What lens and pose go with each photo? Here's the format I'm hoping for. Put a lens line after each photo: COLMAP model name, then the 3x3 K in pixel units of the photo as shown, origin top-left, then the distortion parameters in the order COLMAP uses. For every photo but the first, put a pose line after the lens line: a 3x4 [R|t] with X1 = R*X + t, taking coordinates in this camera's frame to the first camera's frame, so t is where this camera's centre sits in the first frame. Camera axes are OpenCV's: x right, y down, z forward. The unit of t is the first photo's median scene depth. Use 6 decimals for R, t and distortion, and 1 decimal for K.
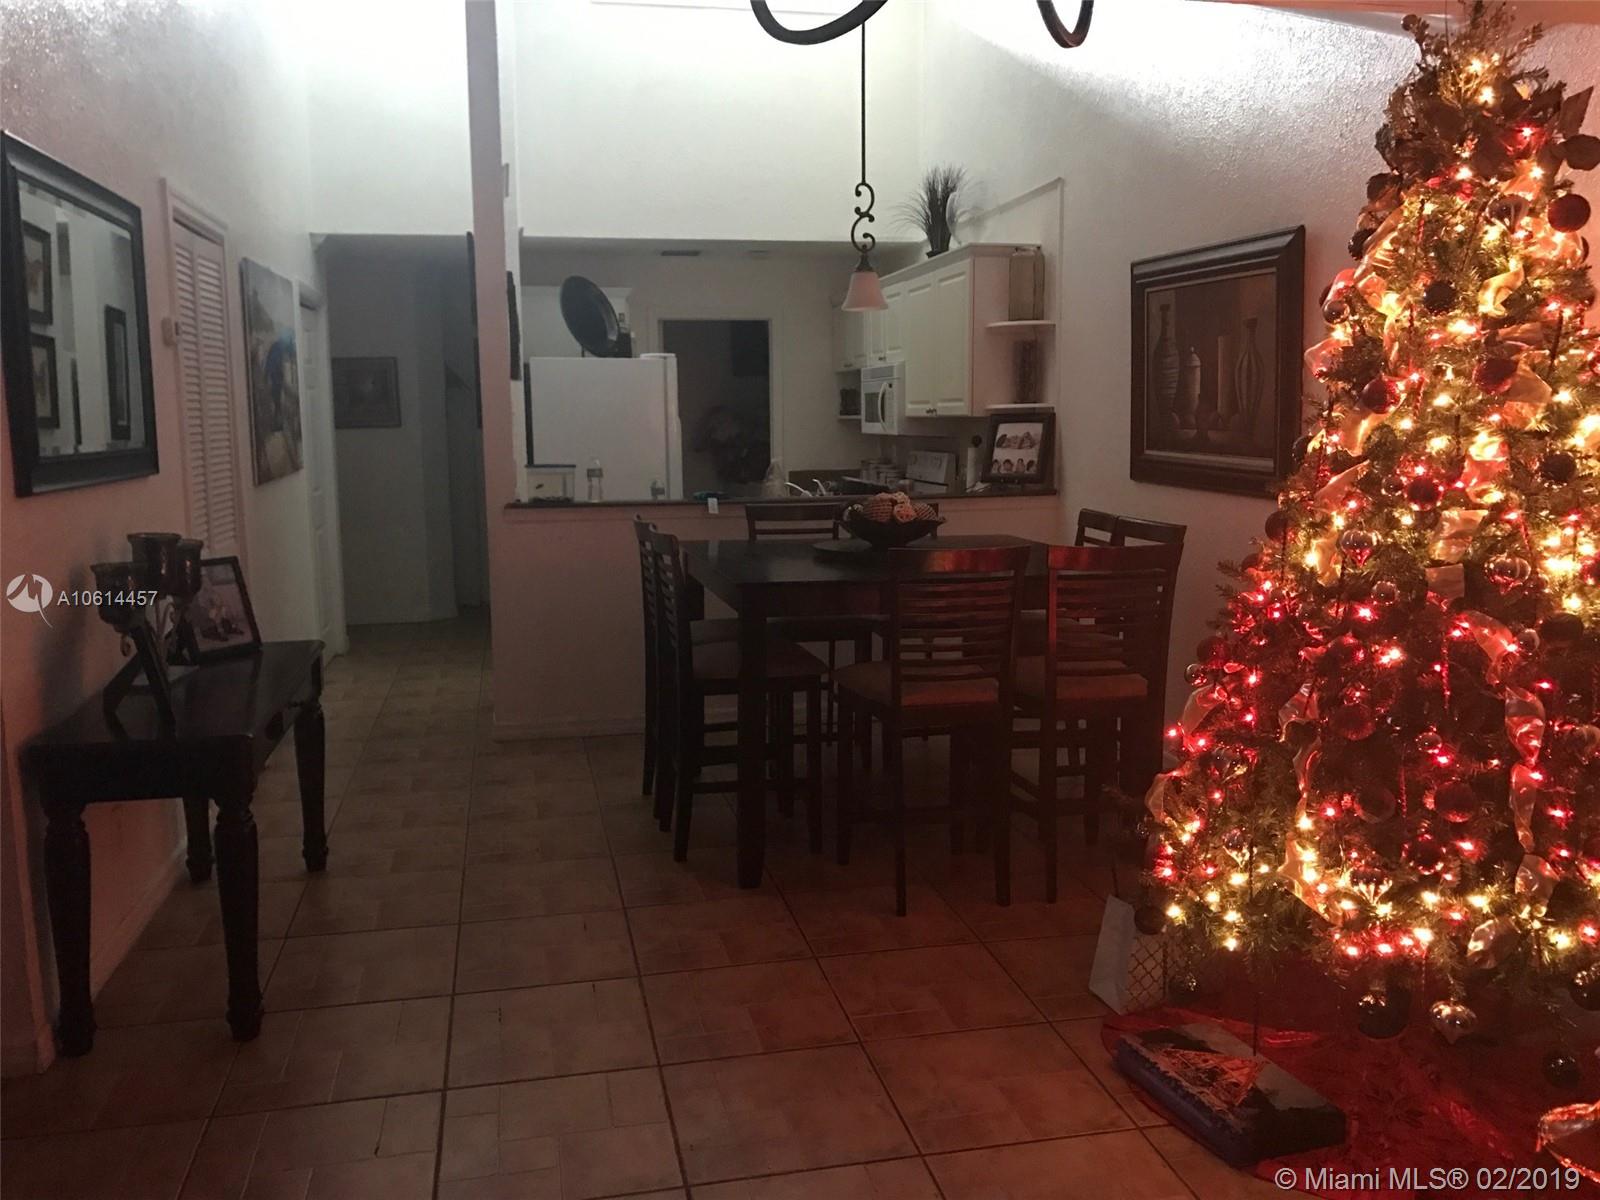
lens RADIAL K [[1310.1, 0, 802.2], [0, 1310.1, 602.7], [0, 0, 1]] dist [0.038780, -0.028285]
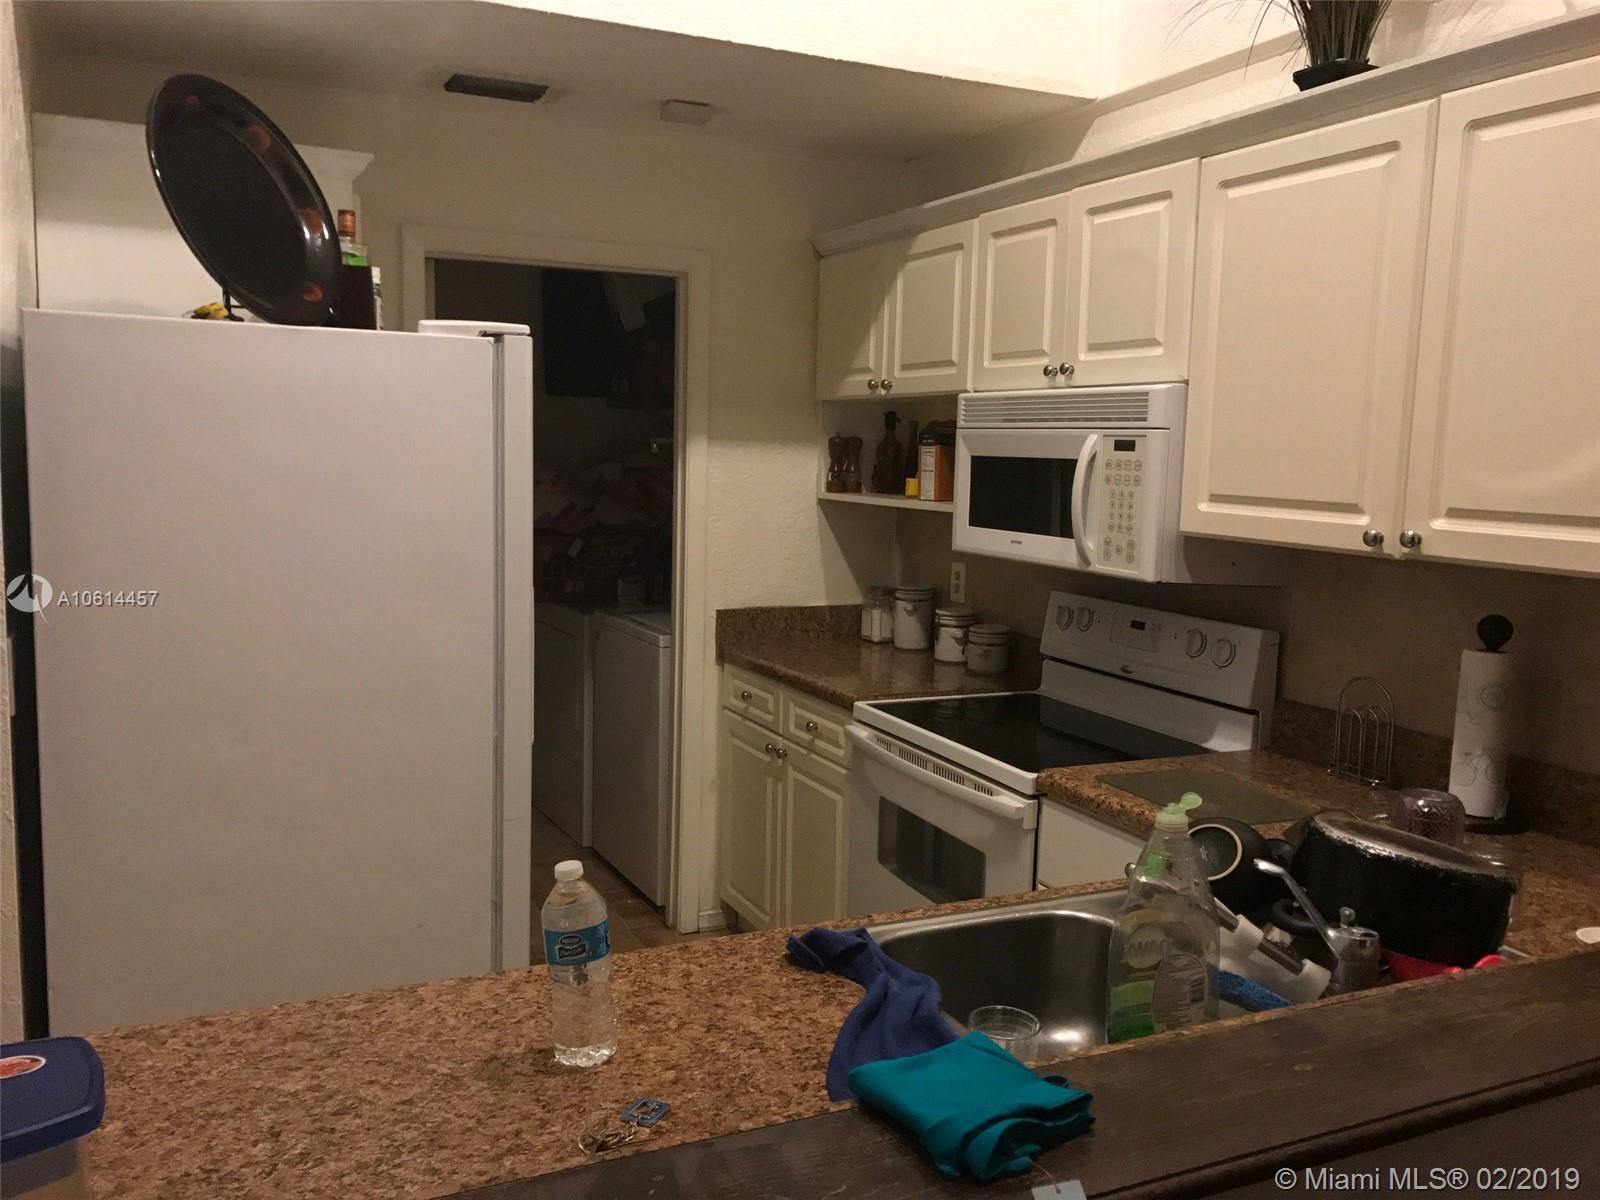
lens RADIAL K [[1310.1, 0, 799.0], [0, 1310.1, 594.5], [0, 0, 1]] dist [0.038780, -0.028285]
pose [[0.972896, 0.011278, 0.230968, -0.106172], [-0.005607, 0.999667, -0.025195, -0.114037], [-0.231175, 0.023217, 0.972635, 0.664296]]
